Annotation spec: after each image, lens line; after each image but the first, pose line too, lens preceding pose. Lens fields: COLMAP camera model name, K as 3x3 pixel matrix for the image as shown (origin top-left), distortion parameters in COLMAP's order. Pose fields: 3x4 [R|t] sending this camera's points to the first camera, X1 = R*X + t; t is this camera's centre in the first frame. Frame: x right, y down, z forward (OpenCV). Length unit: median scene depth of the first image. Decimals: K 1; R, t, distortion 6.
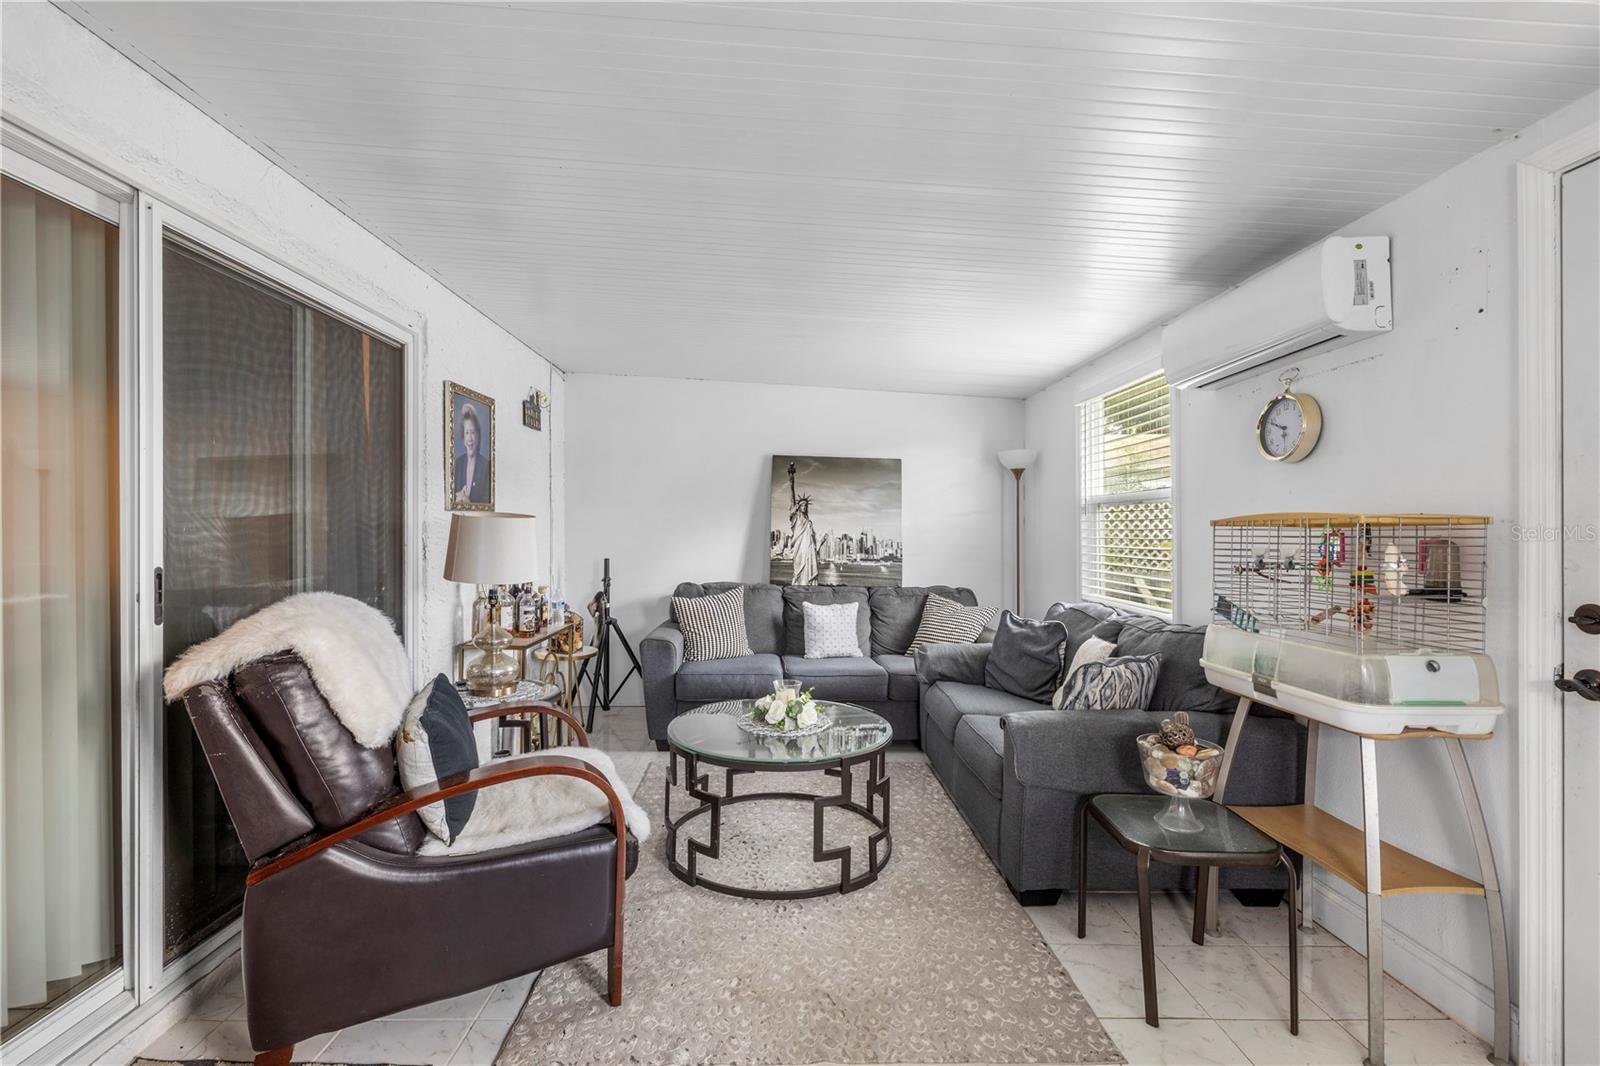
lens RADIAL K [[681.0, 0, 806.7], [0, 681.0, 520.7], [0, 0, 1]] dist [0.000544, 0.000057]
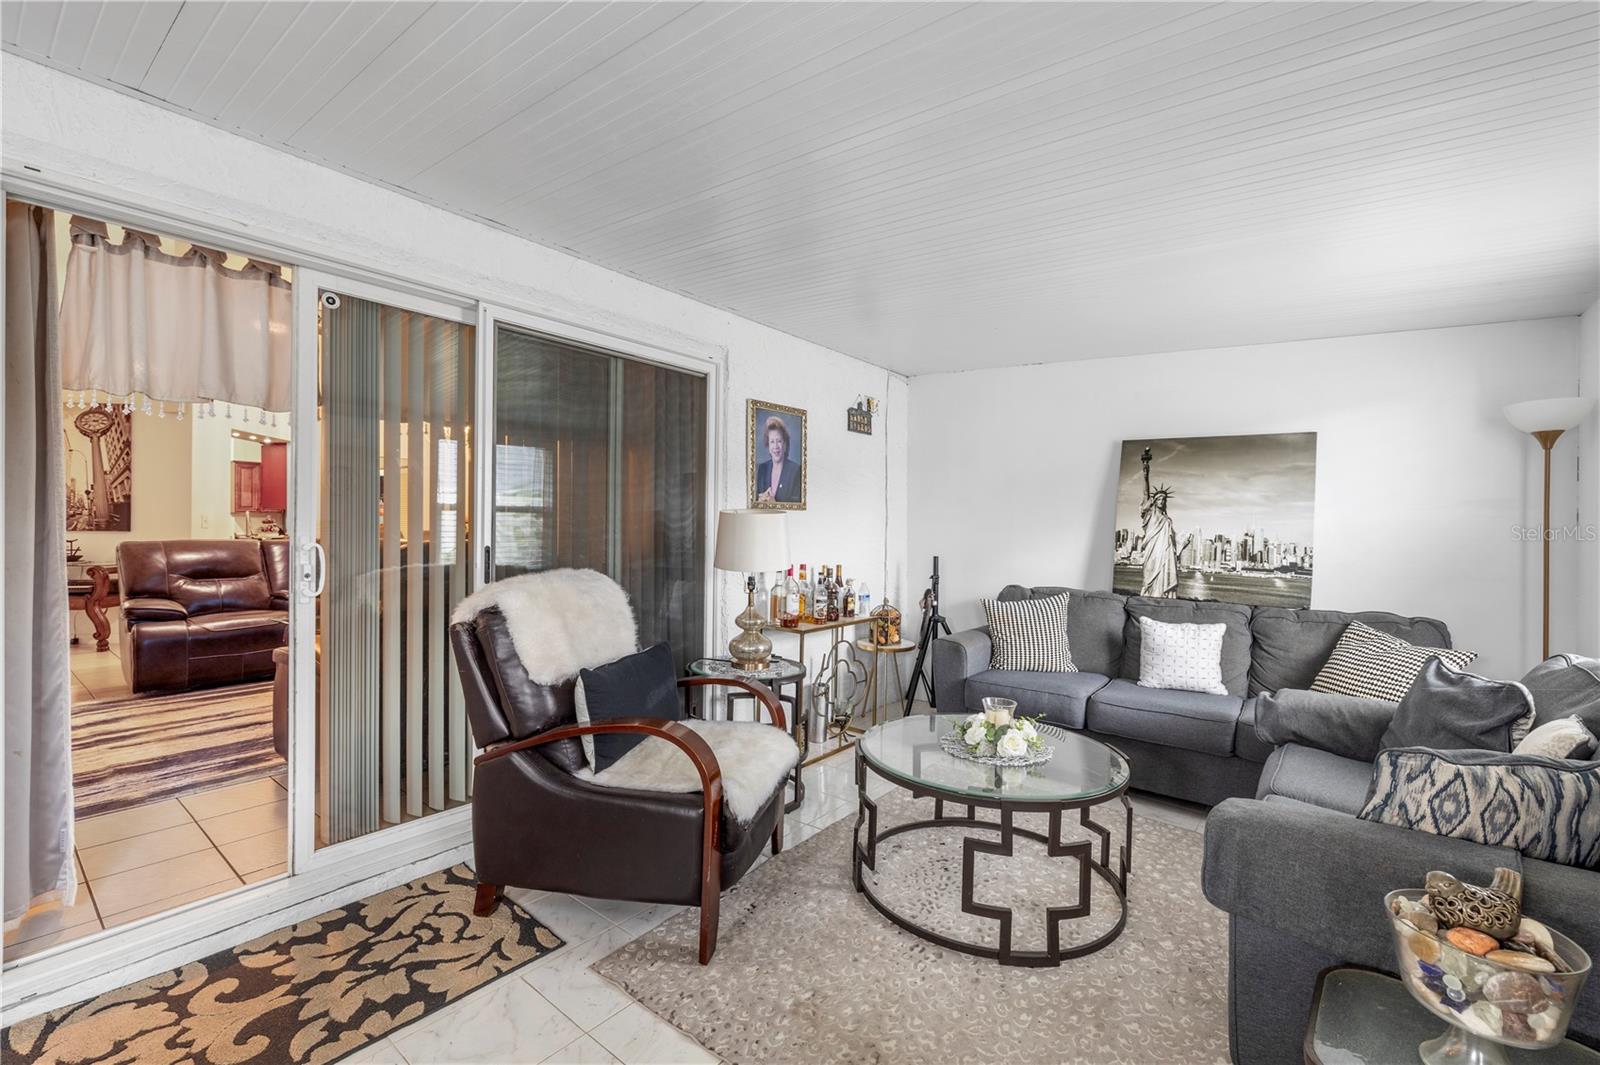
lens RADIAL K [[681.0, 0, 806.7], [0, 681.0, 520.2], [0, 0, 1]] dist [0.000544, 0.000057]
pose [[0.763397, -0.002685, -0.645924, 0.212178], [-0.000078, 0.999991, -0.004249, 0.006642], [0.645929, 0.003294, 0.763390, 0.111454]]
